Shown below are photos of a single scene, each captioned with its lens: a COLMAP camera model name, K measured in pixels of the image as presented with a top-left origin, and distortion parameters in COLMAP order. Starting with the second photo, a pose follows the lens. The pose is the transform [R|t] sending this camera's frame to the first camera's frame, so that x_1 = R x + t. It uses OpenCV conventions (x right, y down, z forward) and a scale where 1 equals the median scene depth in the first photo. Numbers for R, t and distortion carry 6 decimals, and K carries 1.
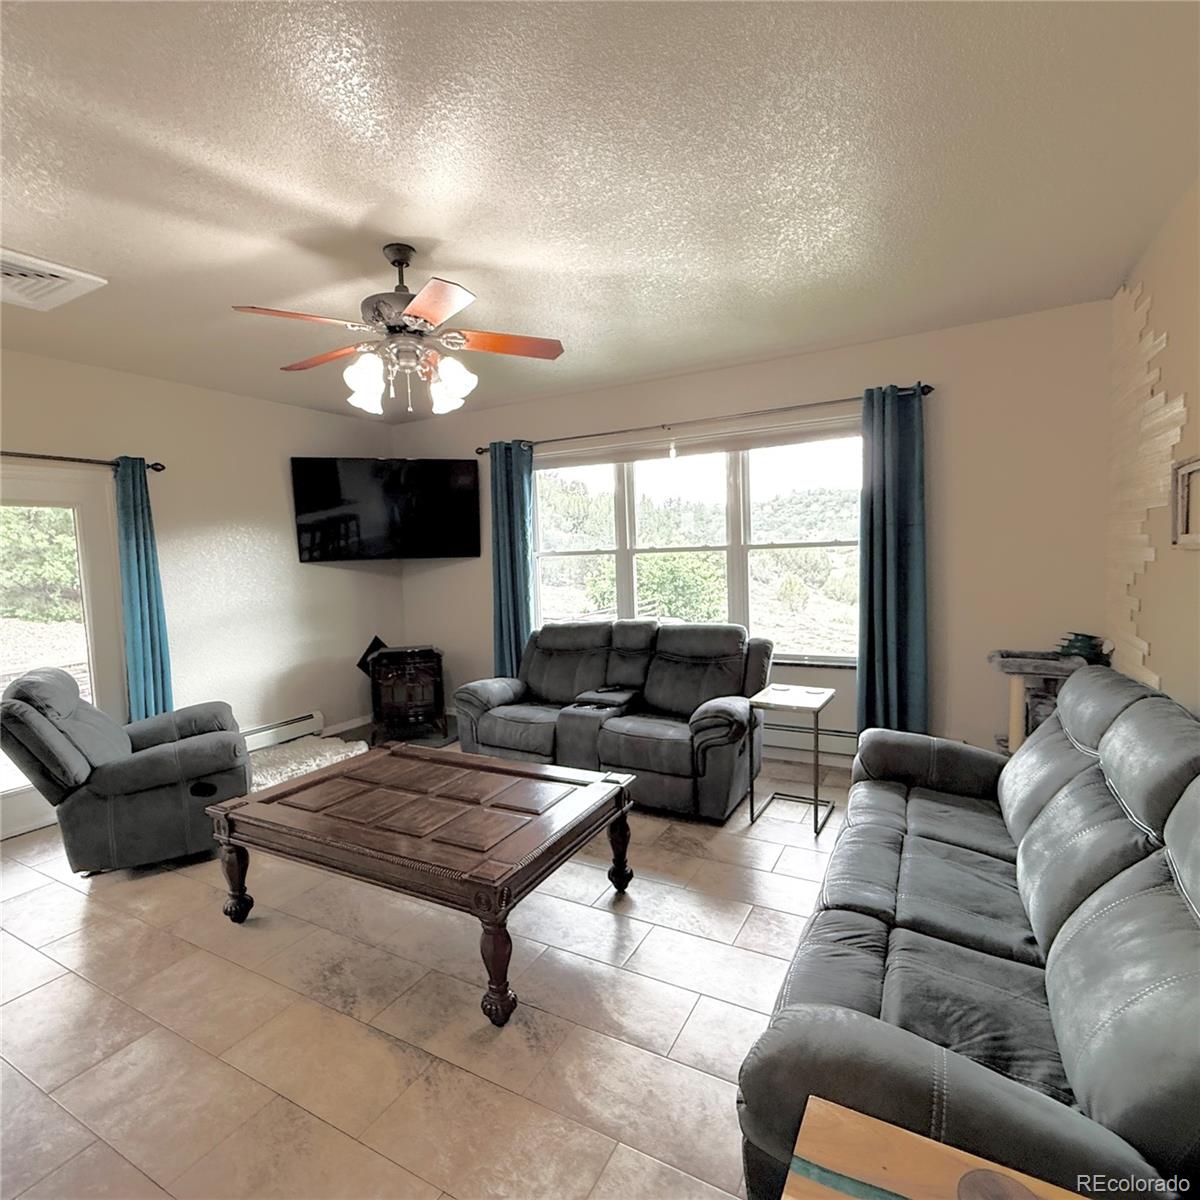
lens RADIAL K [[633.7, 0, 597.3], [0, 633.7, 621.5], [0, 0, 1]] dist [0.000508, -0.000009]
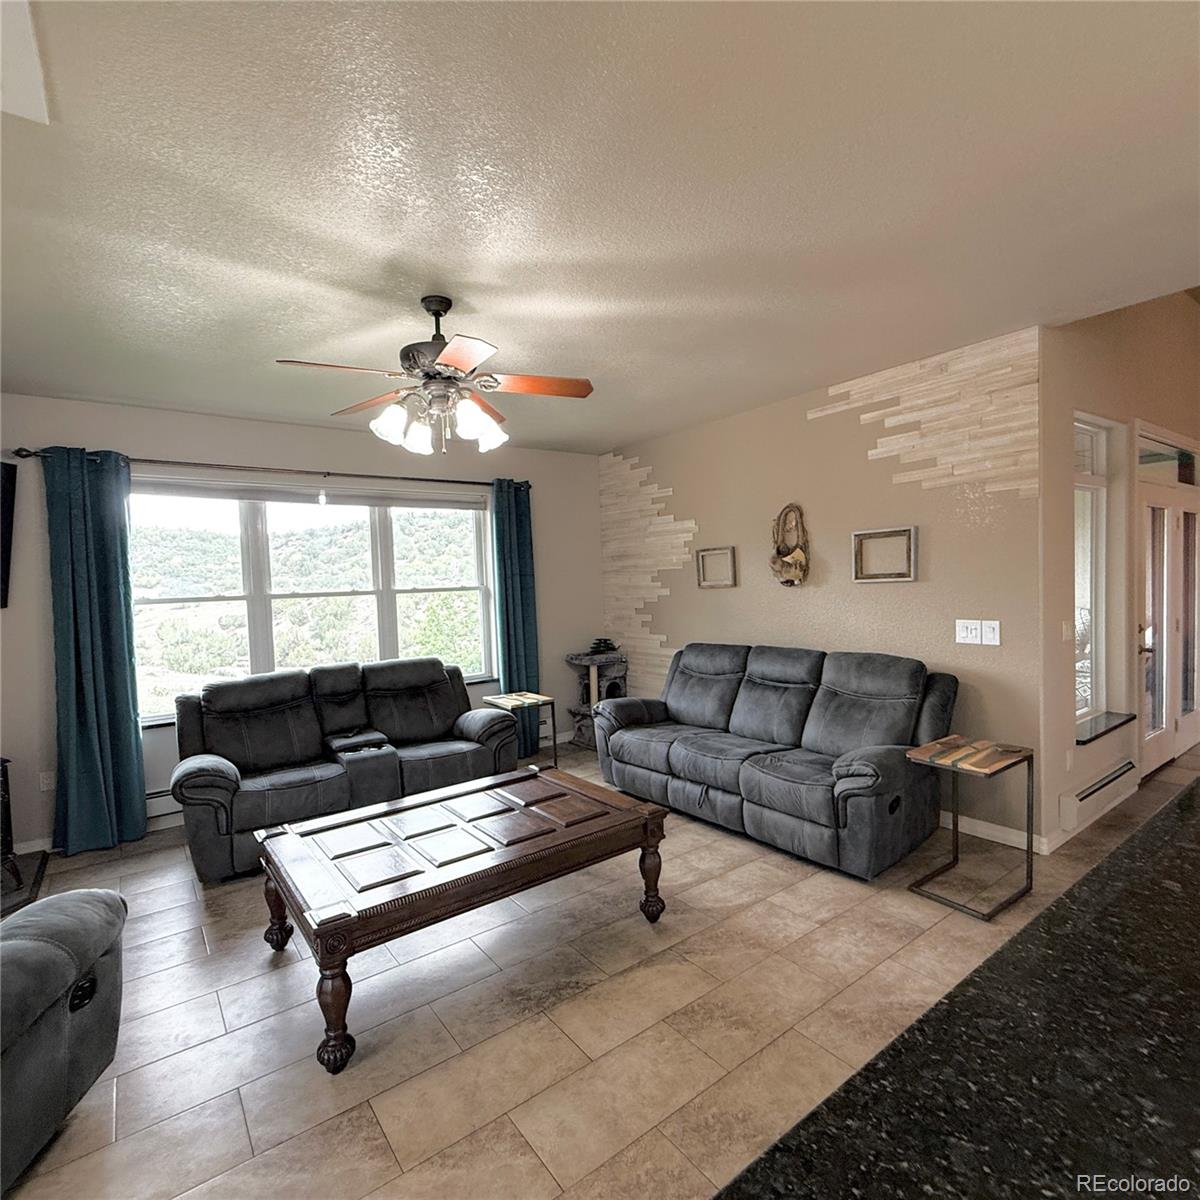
lens RADIAL K [[648.6, 0, 602.2], [0, 648.6, 603.0], [0, 0, 1]] dist [-0.001522, -0.000617]
pose [[0.416667, -0.008379, 0.909021, -0.692023], [0.122550, 0.991347, -0.047035, 0.001832], [-0.900761, 0.130998, 0.414088, 0.204321]]
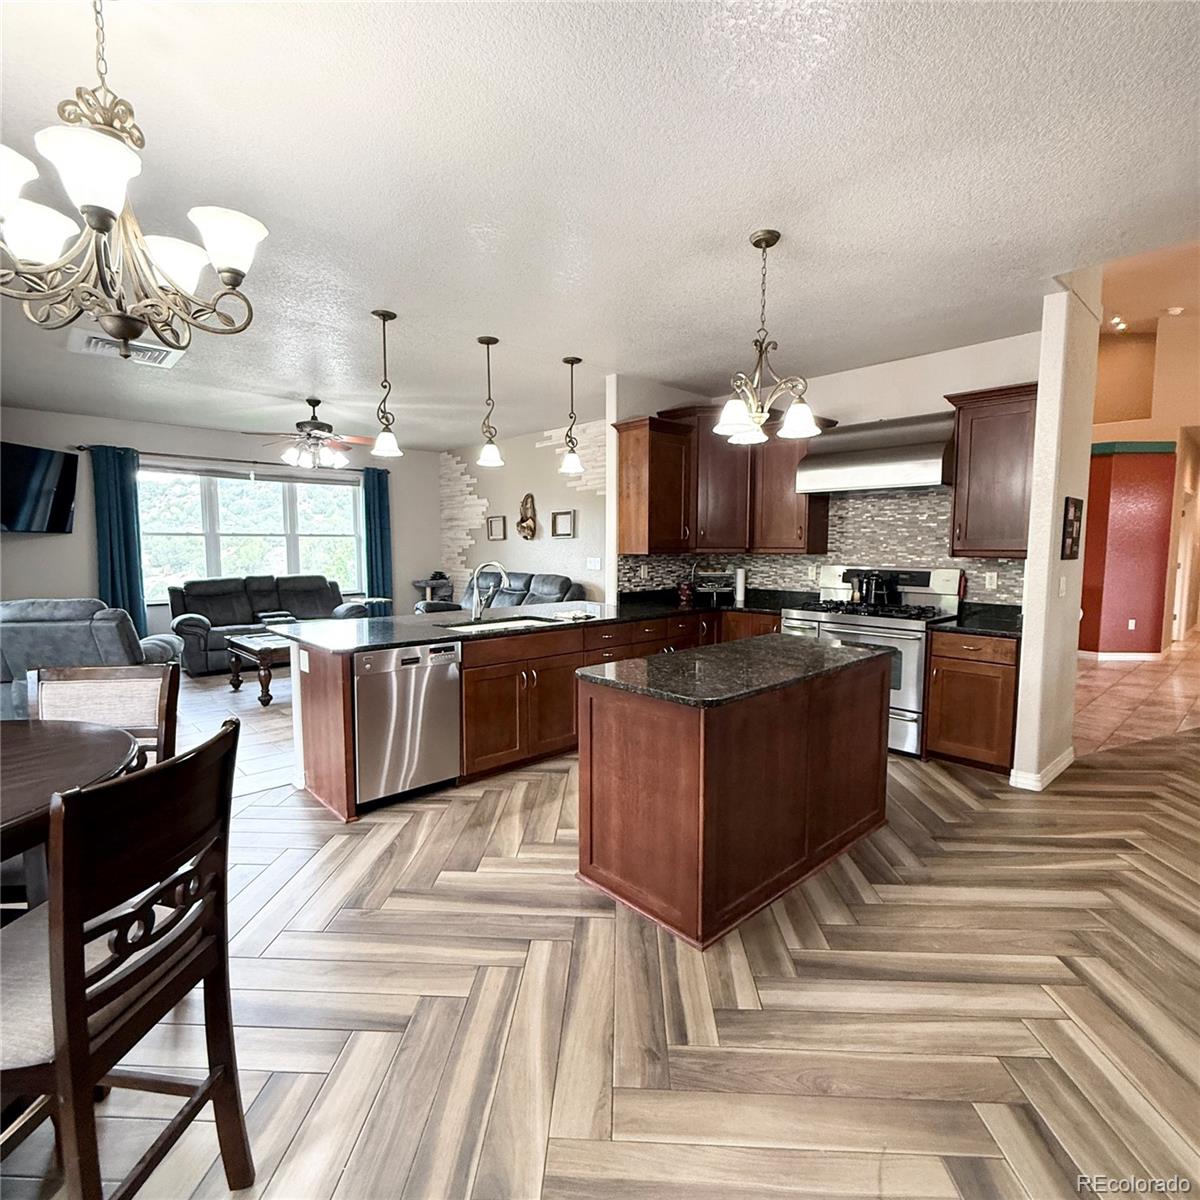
lens RADIAL K [[638.6, 0, 597.7], [0, 638.6, 596.7], [0, 0, 1]] dist [-0.000878, -0.000399]
pose [[0.313015, -0.040875, 0.948868, -1.311002], [0.094538, 0.995453, 0.011695, 0.124780], [-0.945031, 0.086043, 0.315456, -0.400501]]
